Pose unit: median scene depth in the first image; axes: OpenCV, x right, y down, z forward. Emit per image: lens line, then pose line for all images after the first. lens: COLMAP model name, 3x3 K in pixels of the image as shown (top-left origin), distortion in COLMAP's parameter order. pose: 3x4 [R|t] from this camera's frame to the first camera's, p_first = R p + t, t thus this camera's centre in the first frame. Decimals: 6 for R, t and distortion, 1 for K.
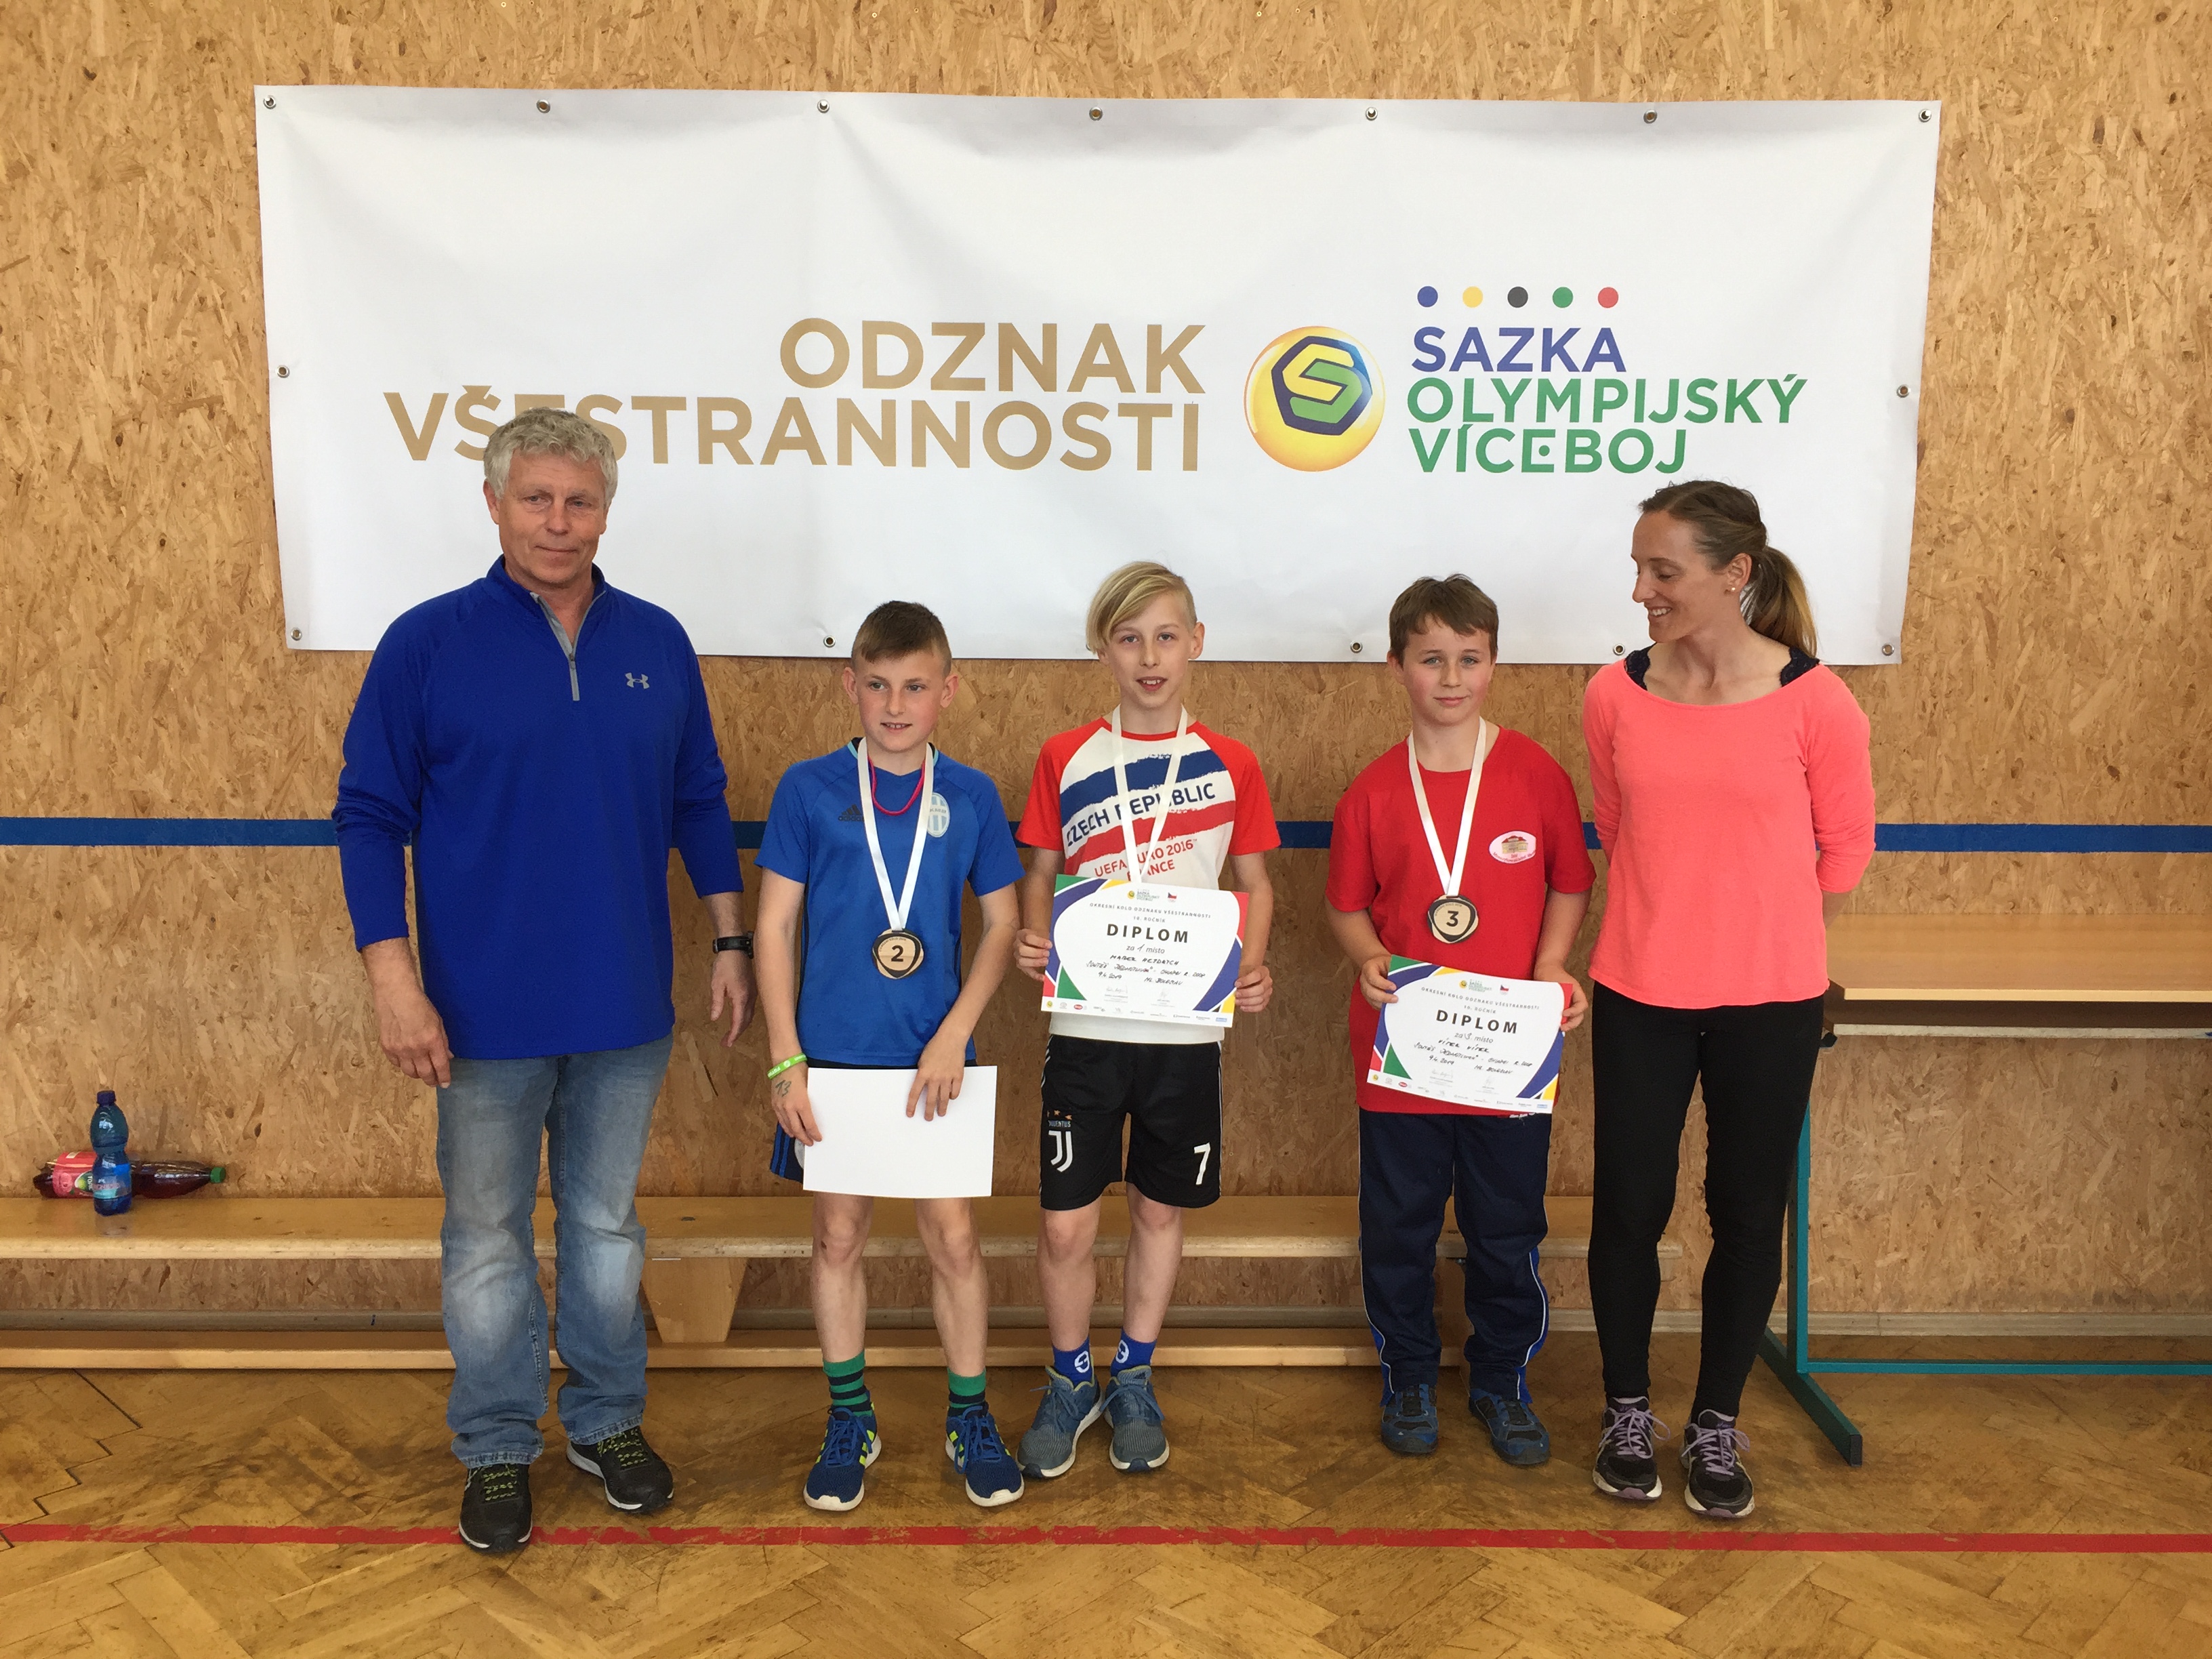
lens RADIAL K [[1869.4, 0, 1101.3], [0, 1869.4, 825.1], [0, 0, 1]] dist [0.084651, -0.115737]
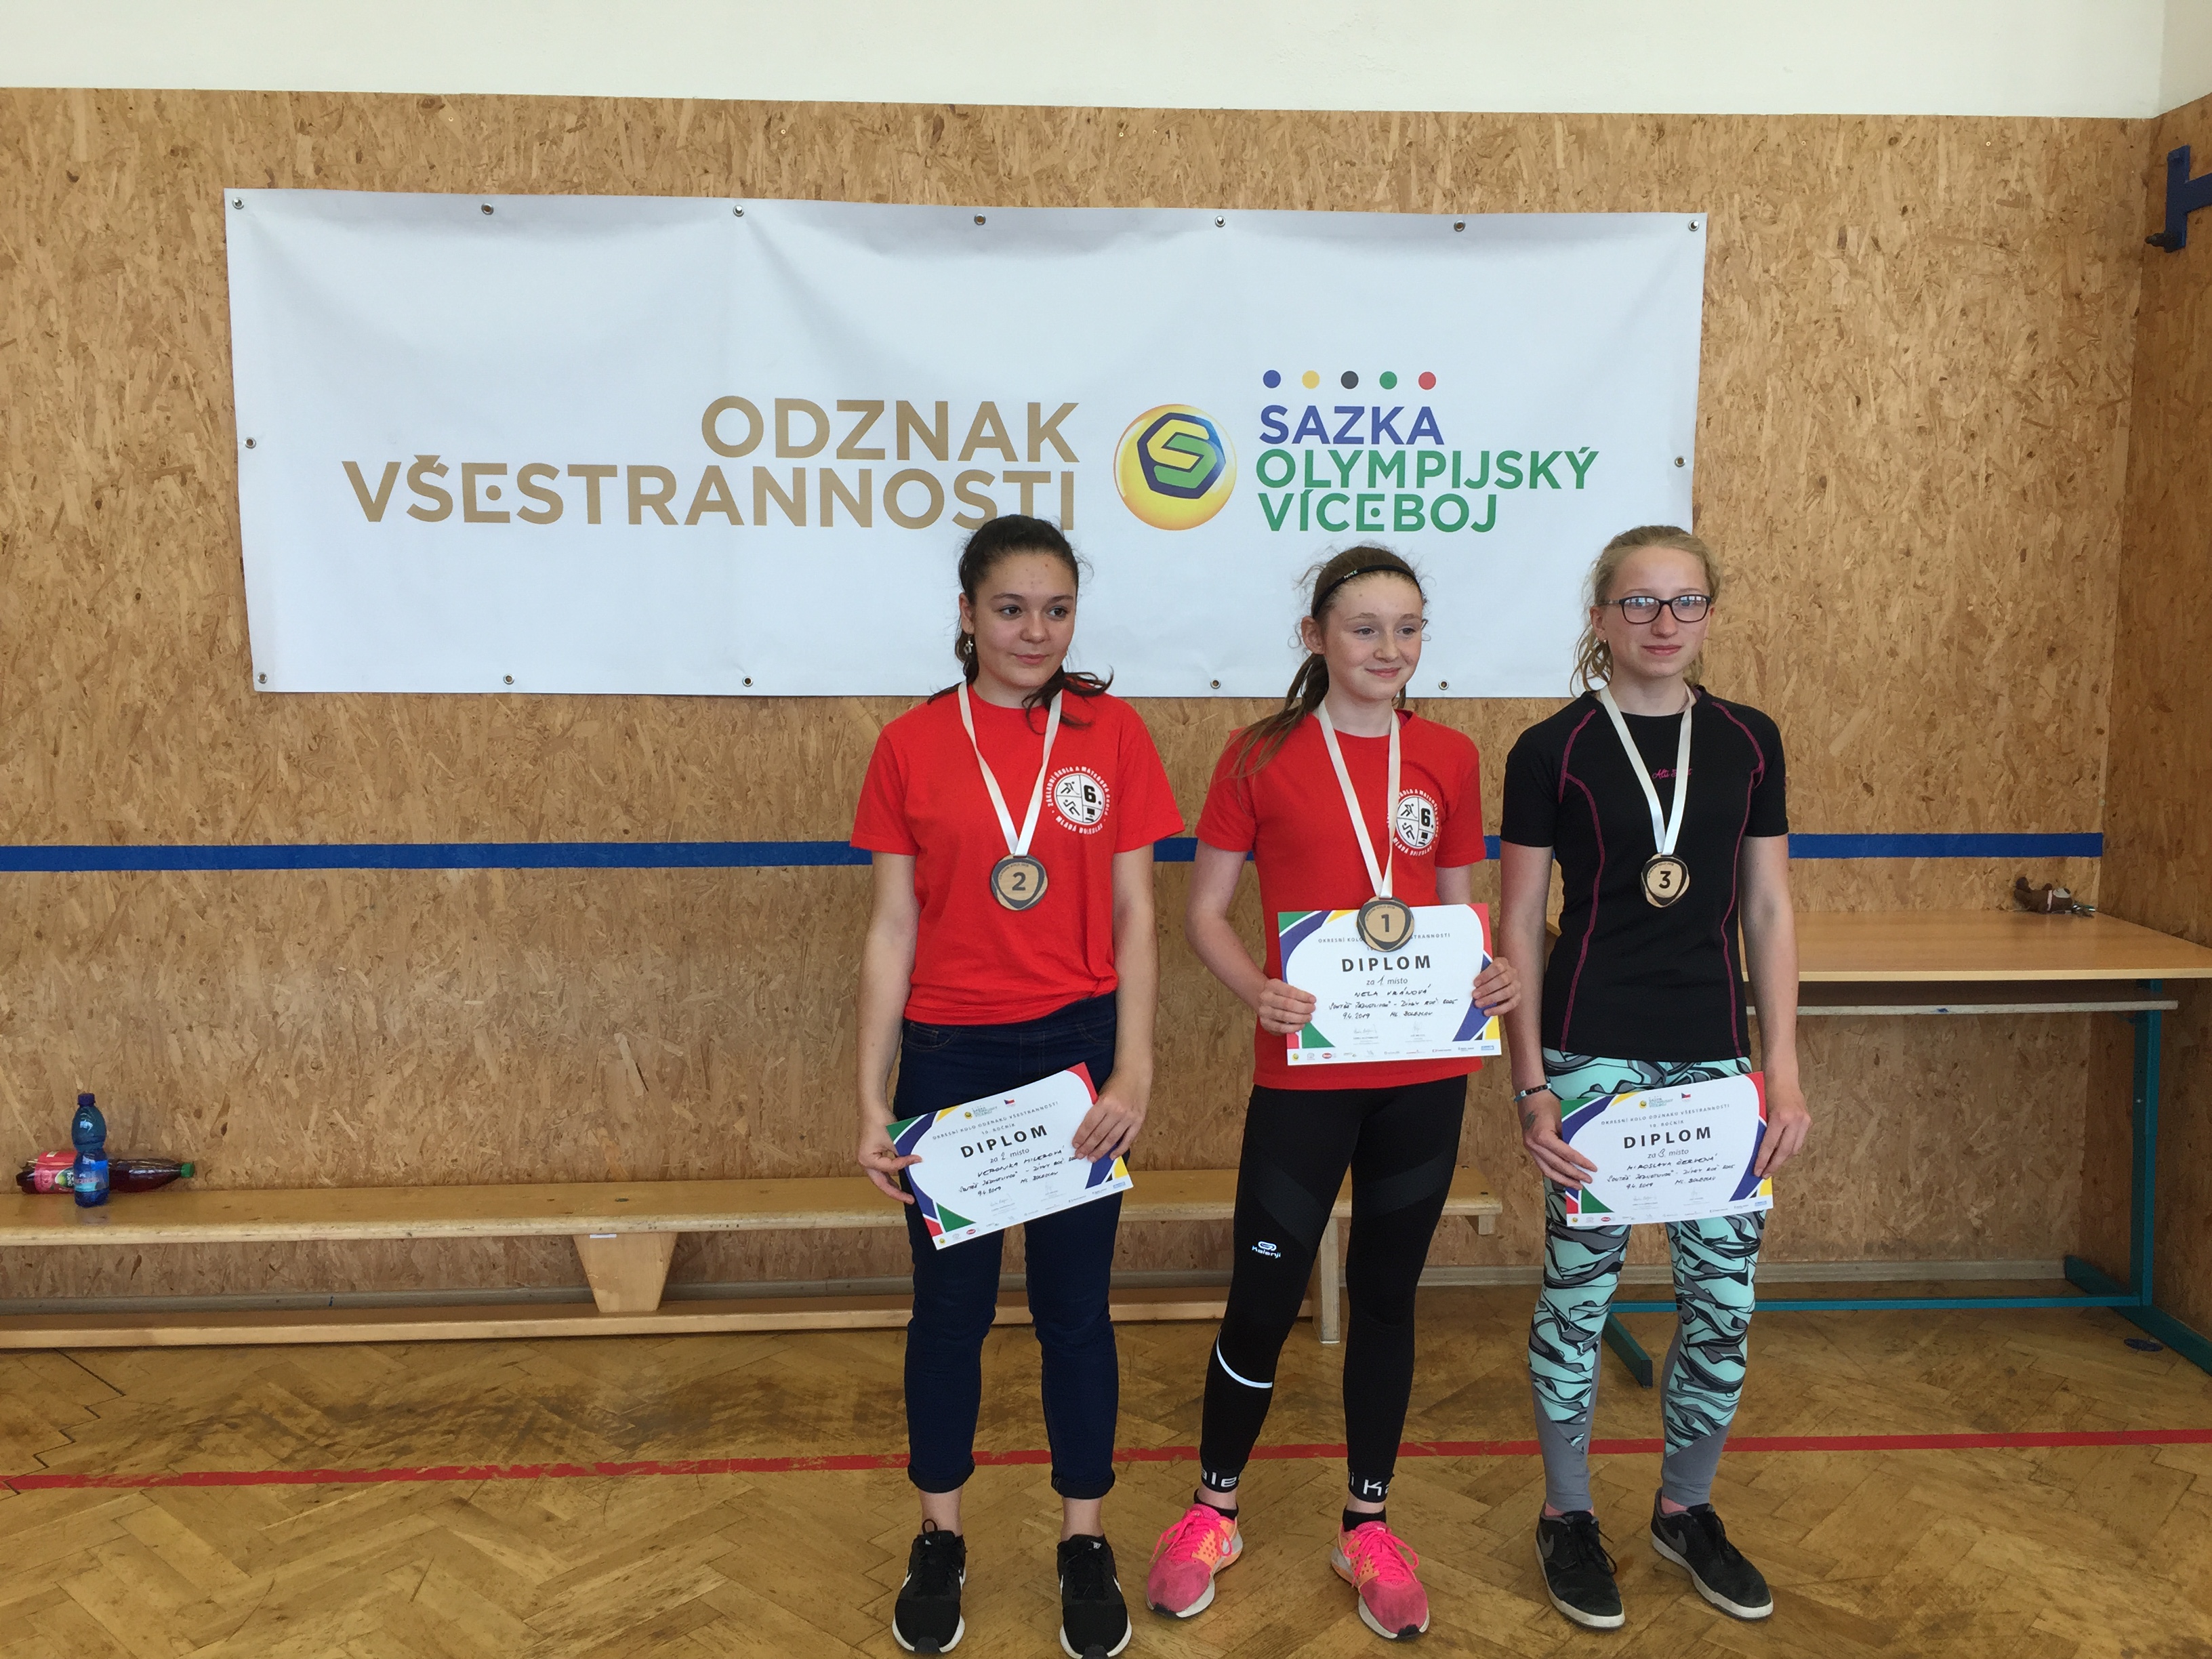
lens RADIAL K [[1891.6, 0, 1103.8], [0, 1891.6, 819.0], [0, 0, 1]] dist [0.088324, -0.124251]
pose [[0.998766, -0.009521, 0.048748, 0.011931], [0.010301, 0.999822, -0.015789, 0.004498], [-0.048589, 0.016272, 0.998686, -0.145512]]
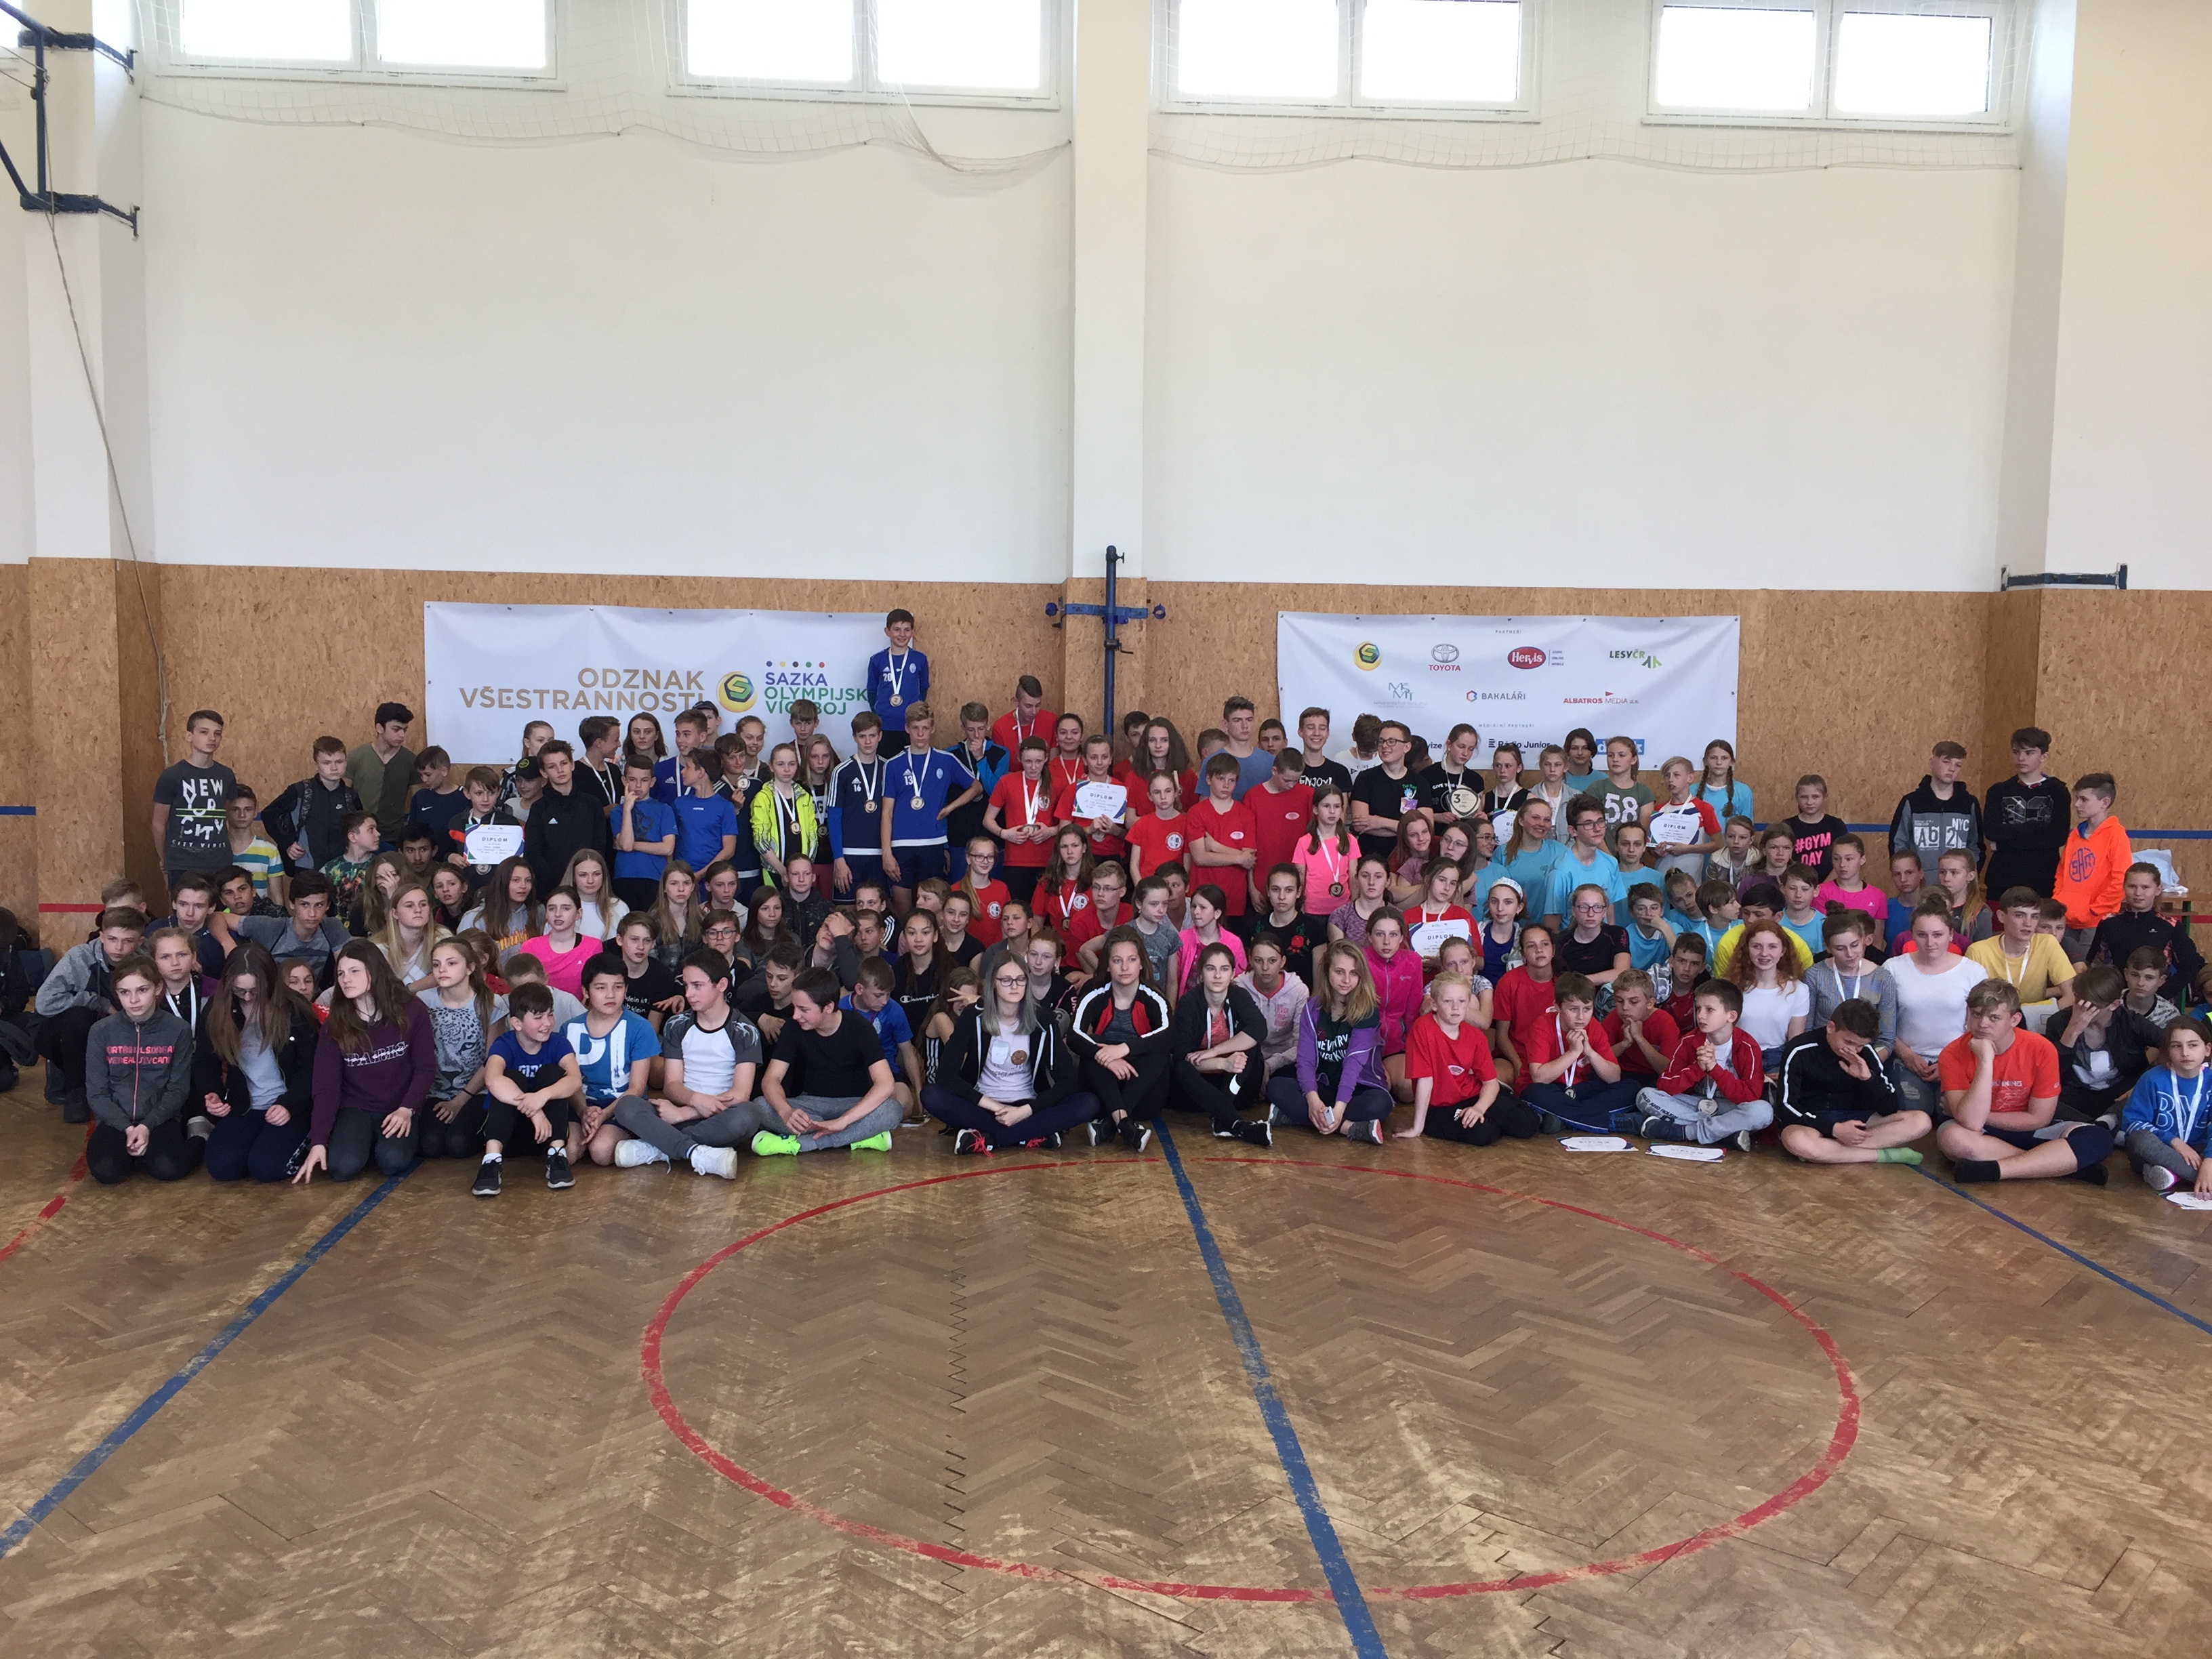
lens RADIAL K [[1885.3, 0, 1100.1], [0, 1885.3, 818.7], [0, 0, 1]] dist [0.089844, -0.118329]
pose [[0.998047, 0.004385, 0.062308, 0.561983], [-0.000920, 0.998457, -0.055530, 0.195860], [-0.062455, 0.055364, 0.996511, -2.478416]]
